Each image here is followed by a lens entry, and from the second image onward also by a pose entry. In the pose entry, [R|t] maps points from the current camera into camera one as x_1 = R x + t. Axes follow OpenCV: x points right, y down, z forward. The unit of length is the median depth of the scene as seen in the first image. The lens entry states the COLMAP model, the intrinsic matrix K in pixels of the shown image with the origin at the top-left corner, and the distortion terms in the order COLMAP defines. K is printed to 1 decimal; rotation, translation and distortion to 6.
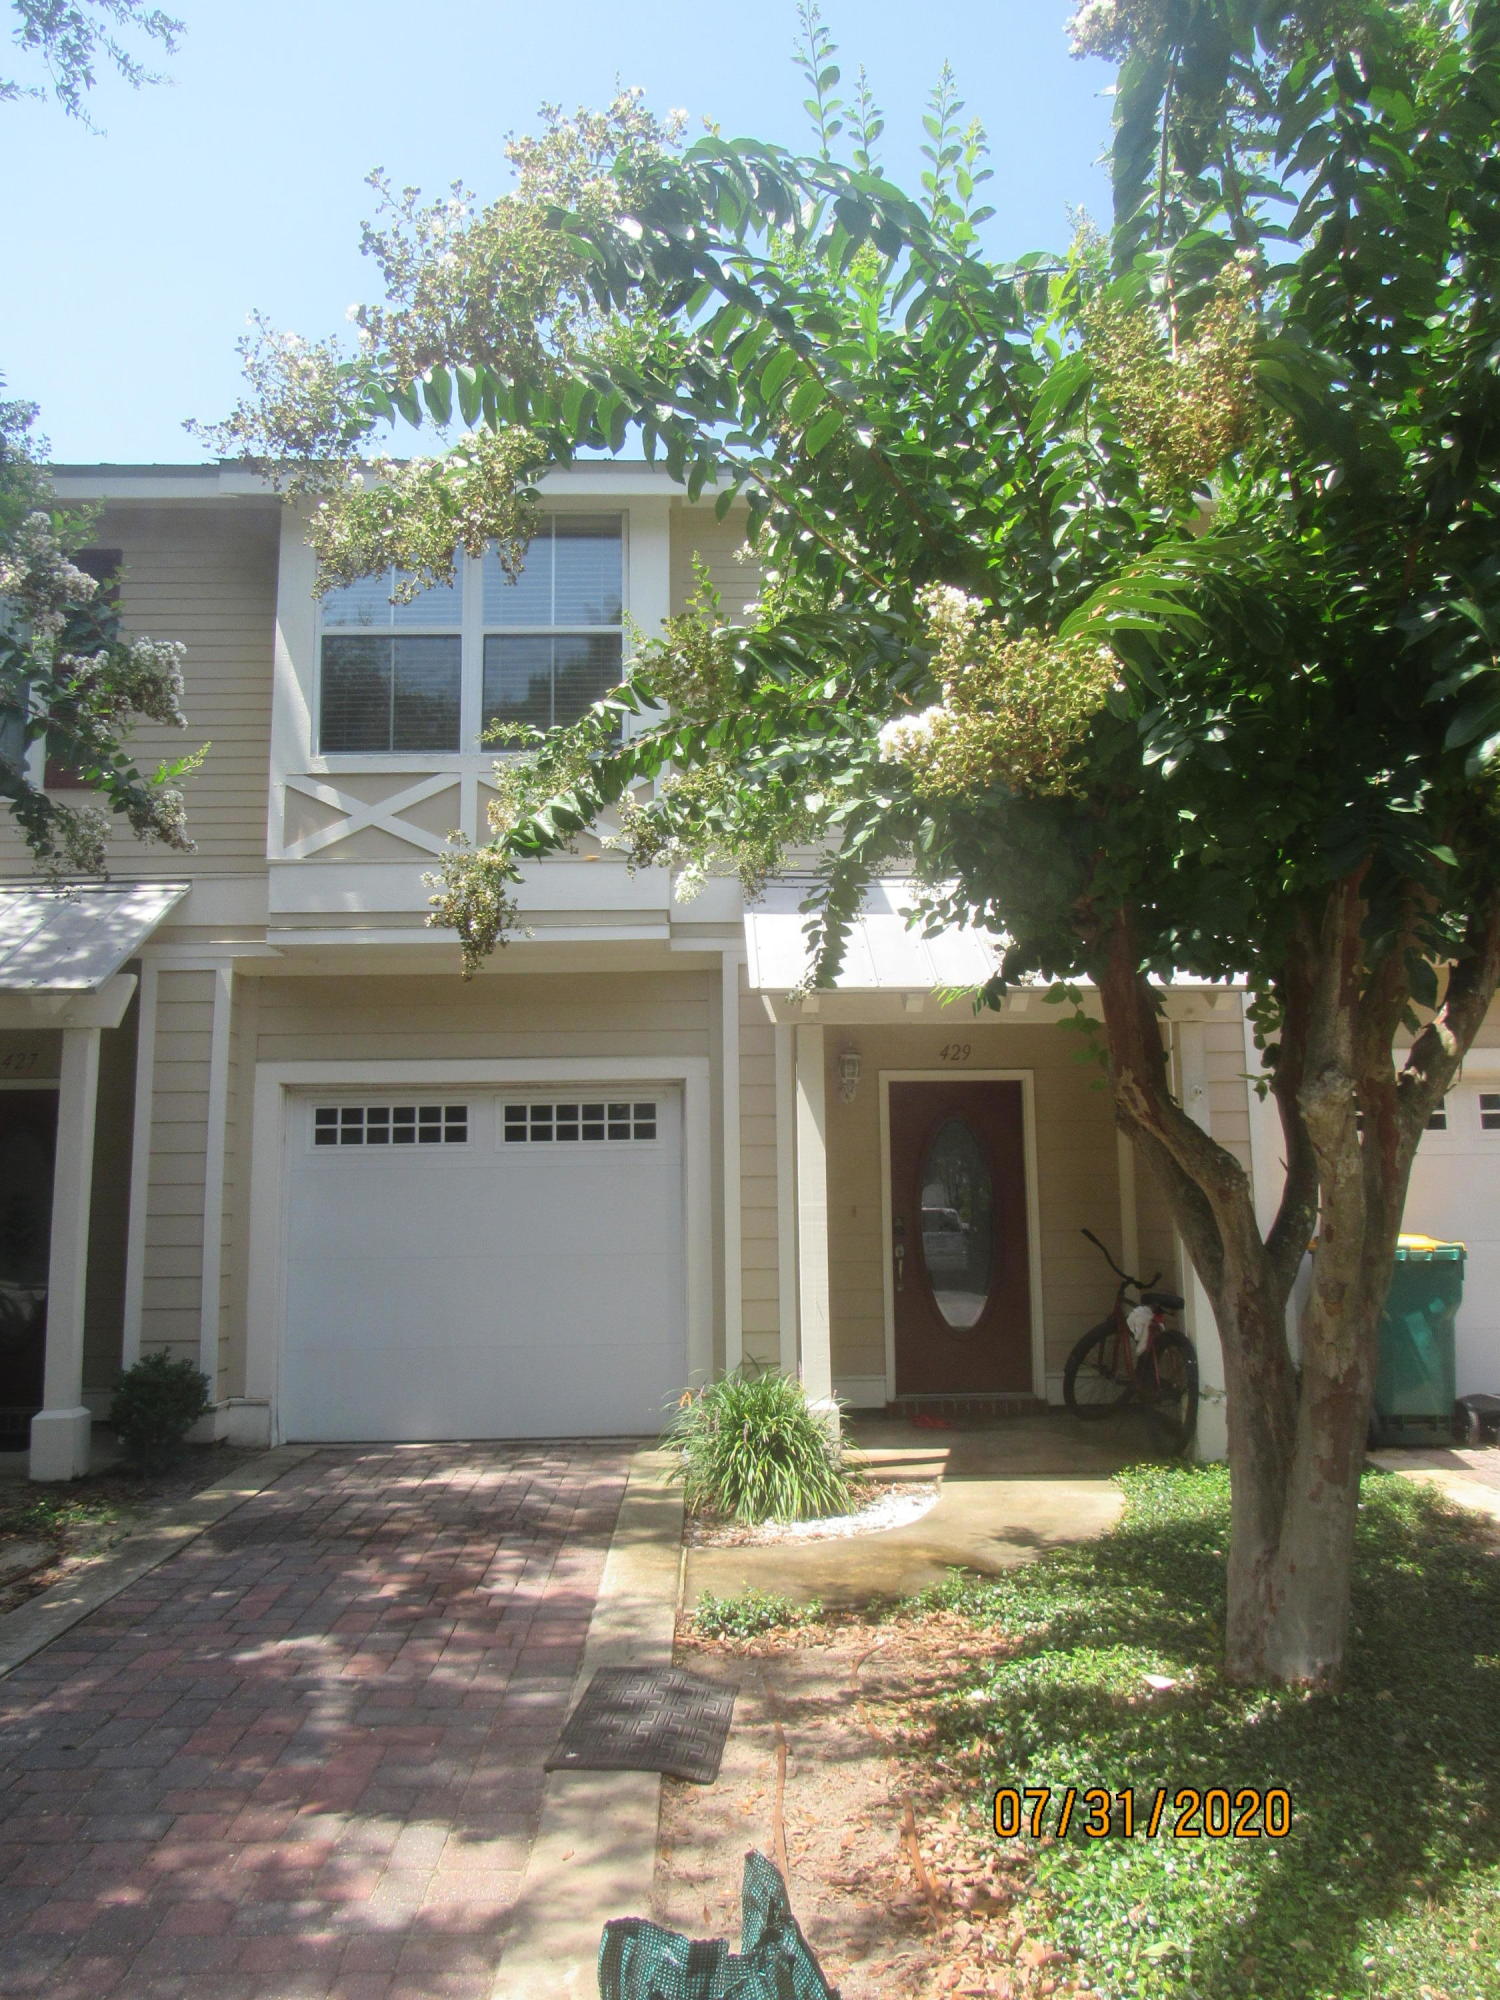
lens RADIAL K [[1429.2, 0, 750.0], [0, 1429.2, 1000.0], [0, 0, 1]] dist [-0.049789, 0.031872]
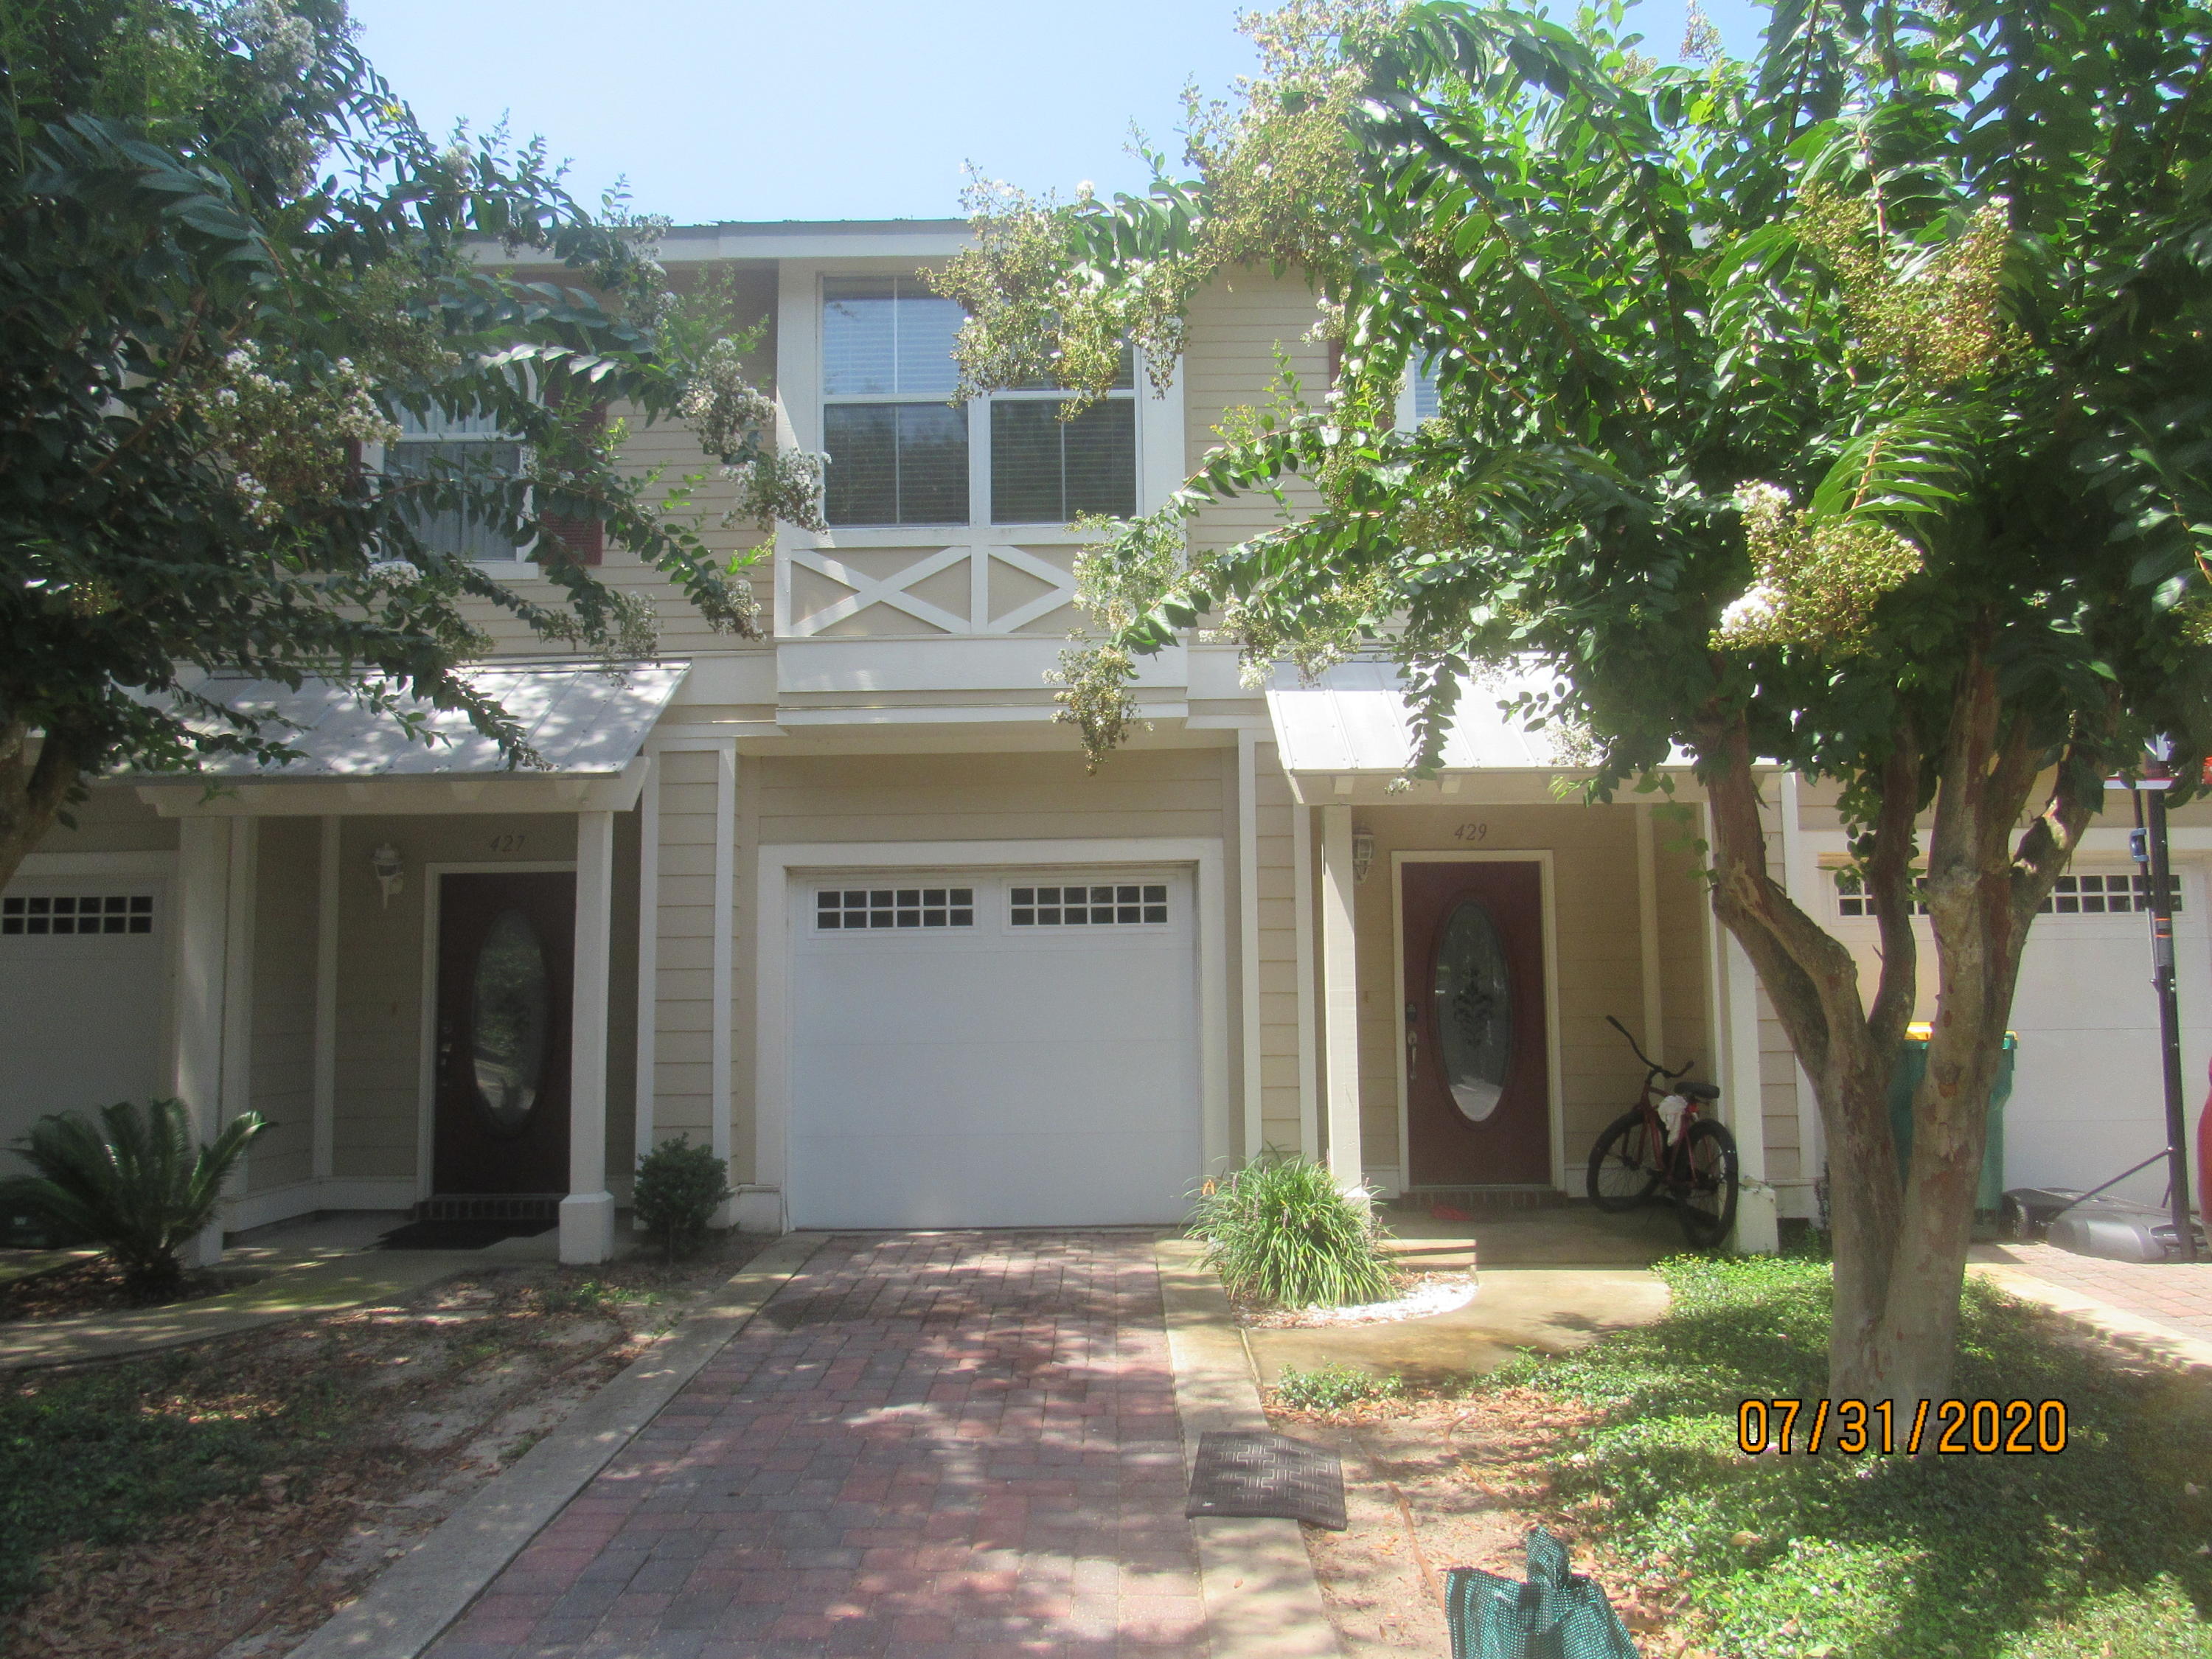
lens RADIAL K [[1580.7, 0, 1095.2], [0, 1580.7, 831.8], [0, 0, 1]] dist [-0.049789, 0.031872]
pose [[0.999221, -0.001644, -0.039436, -0.128377], [0.003327, 0.999085, 0.042642, -0.018185], [0.039329, -0.042740, 0.998312, -0.127404]]
